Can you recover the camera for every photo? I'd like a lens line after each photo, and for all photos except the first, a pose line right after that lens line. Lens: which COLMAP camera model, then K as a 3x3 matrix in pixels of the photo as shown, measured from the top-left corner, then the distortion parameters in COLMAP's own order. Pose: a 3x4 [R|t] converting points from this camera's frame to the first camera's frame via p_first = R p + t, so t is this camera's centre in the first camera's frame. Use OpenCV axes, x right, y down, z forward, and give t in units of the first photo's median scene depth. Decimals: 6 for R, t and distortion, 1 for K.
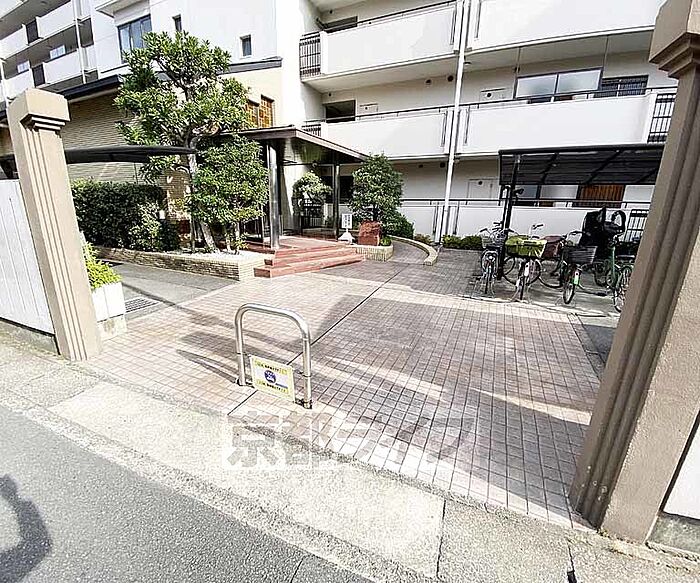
lens RADIAL K [[314.8, 0, 348.6], [0, 314.8, 293.5], [0, 0, 1]] dist [0.013382, -0.016381]
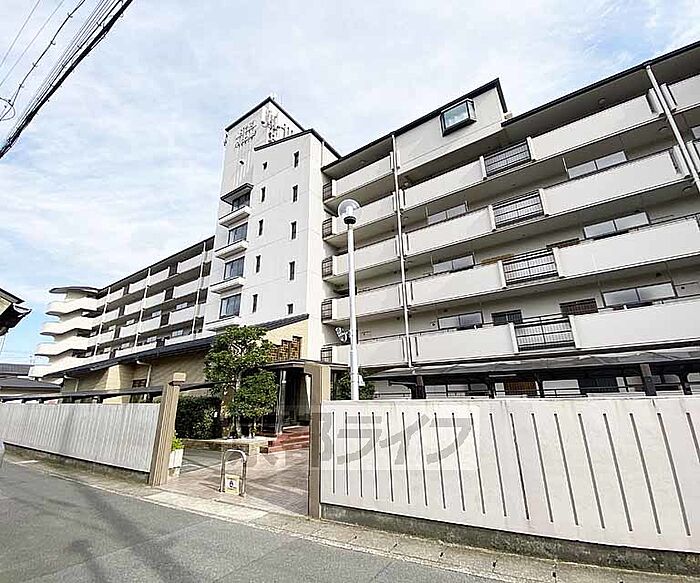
lens RADIAL K [[316.0, 0, 370.6], [0, 316.0, 293.5], [0, 0, 1]] dist [0.014802, -0.016559]
pose [[0.990790, -0.091335, -0.099970, 0.352894], [0.020467, 0.830799, -0.556196, 0.130617], [0.133855, 0.549027, 0.825016, -0.492133]]
